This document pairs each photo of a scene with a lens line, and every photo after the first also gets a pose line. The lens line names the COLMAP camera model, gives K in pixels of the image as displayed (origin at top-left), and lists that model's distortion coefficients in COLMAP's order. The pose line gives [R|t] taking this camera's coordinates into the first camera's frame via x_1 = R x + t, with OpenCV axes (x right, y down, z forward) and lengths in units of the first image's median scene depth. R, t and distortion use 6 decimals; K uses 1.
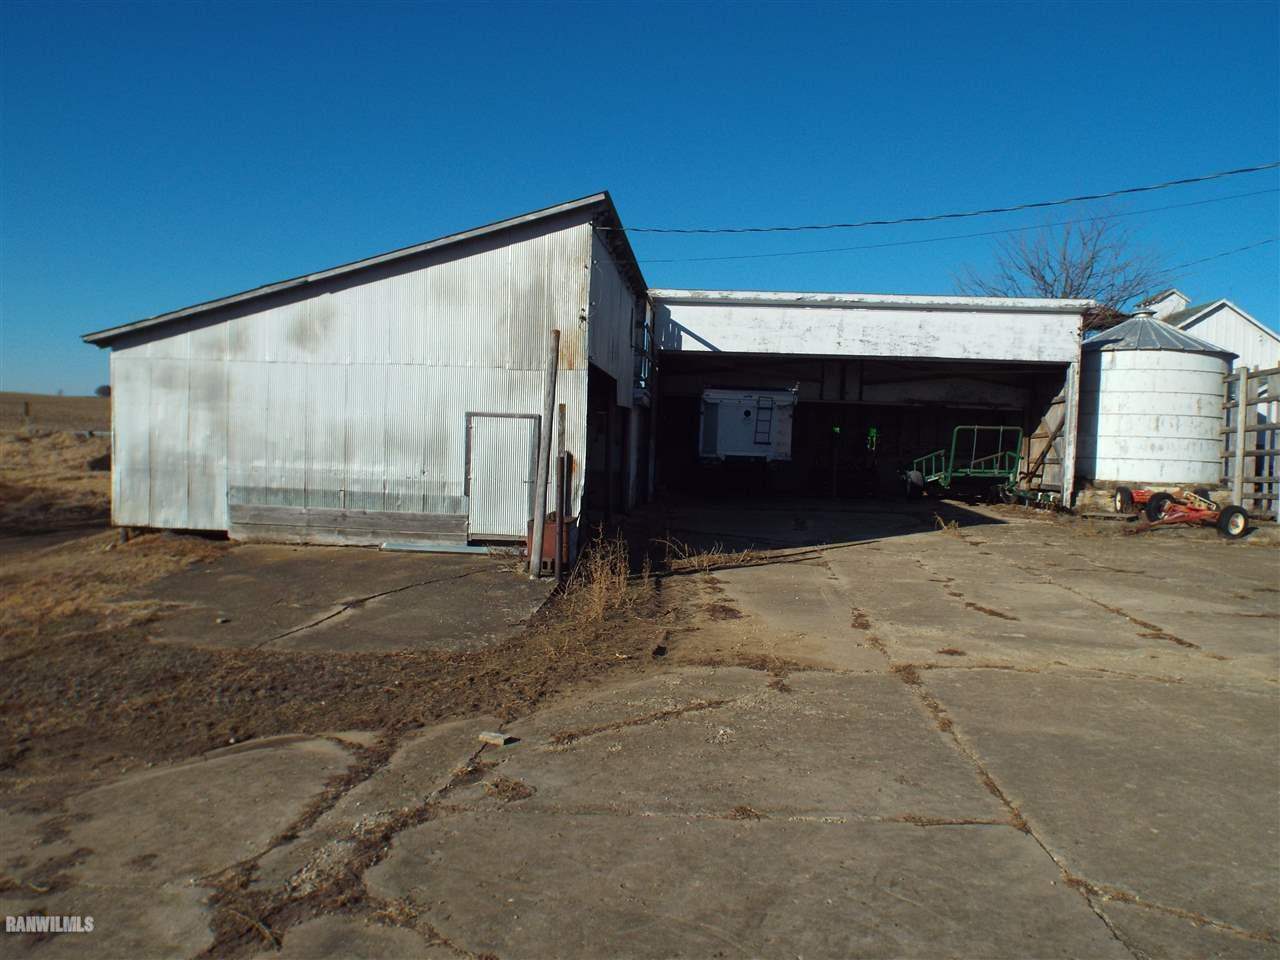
lens RADIAL K [[975.0, 0, 640.4], [0, 975.0, 479.2], [0, 0, 1]] dist [-0.005007, -0.009560]
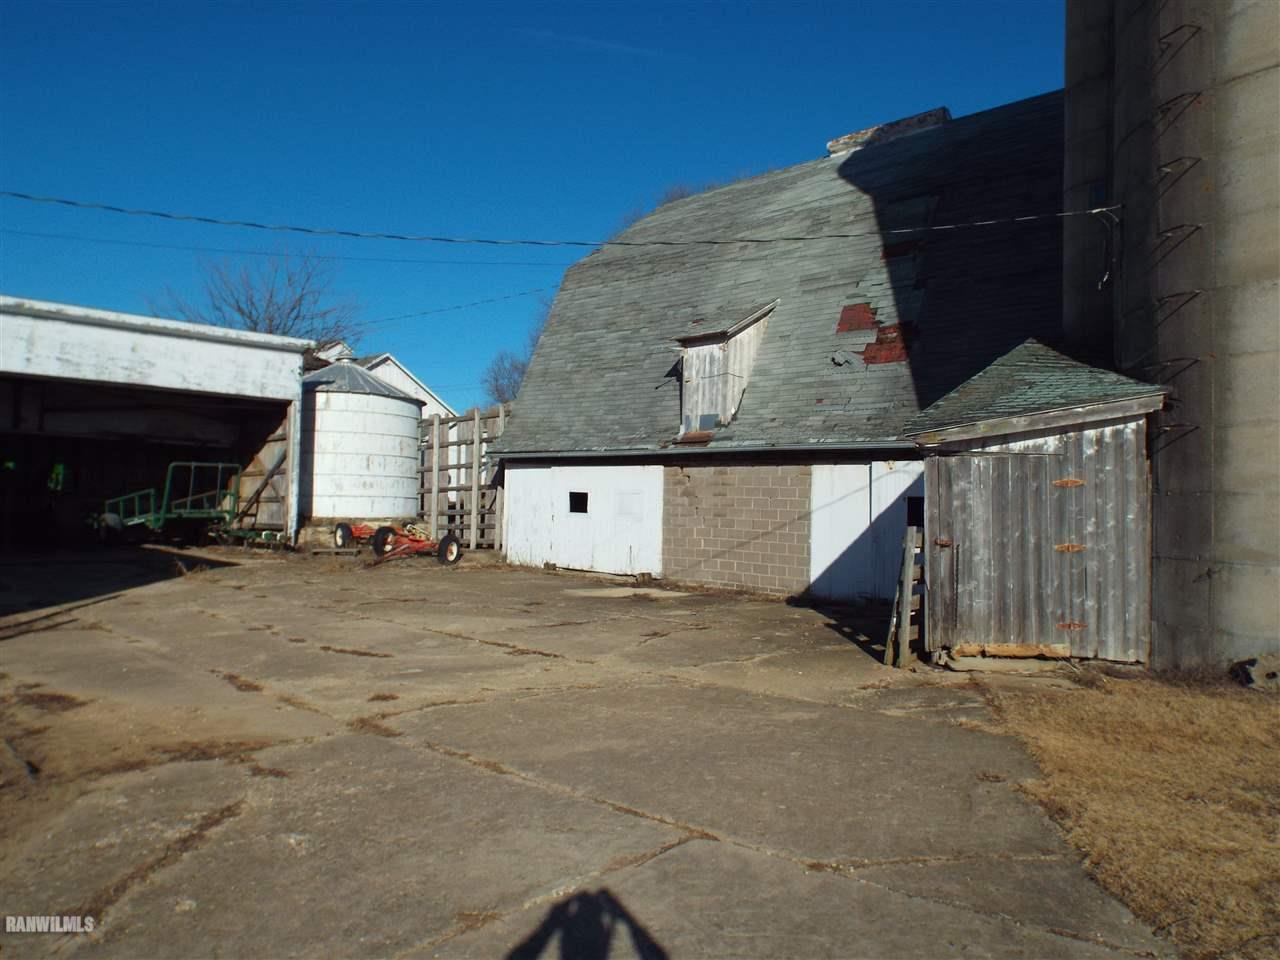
lens RADIAL K [[975.0, 0, 639.4], [0, 975.0, 480.7], [0, 0, 1]] dist [-0.005007, -0.009560]
pose [[0.631701, 0.000864, 0.775212, -0.111539], [0.031961, 0.999120, -0.027158, 0.001233], [-0.774553, 0.041933, 0.631117, 0.094383]]
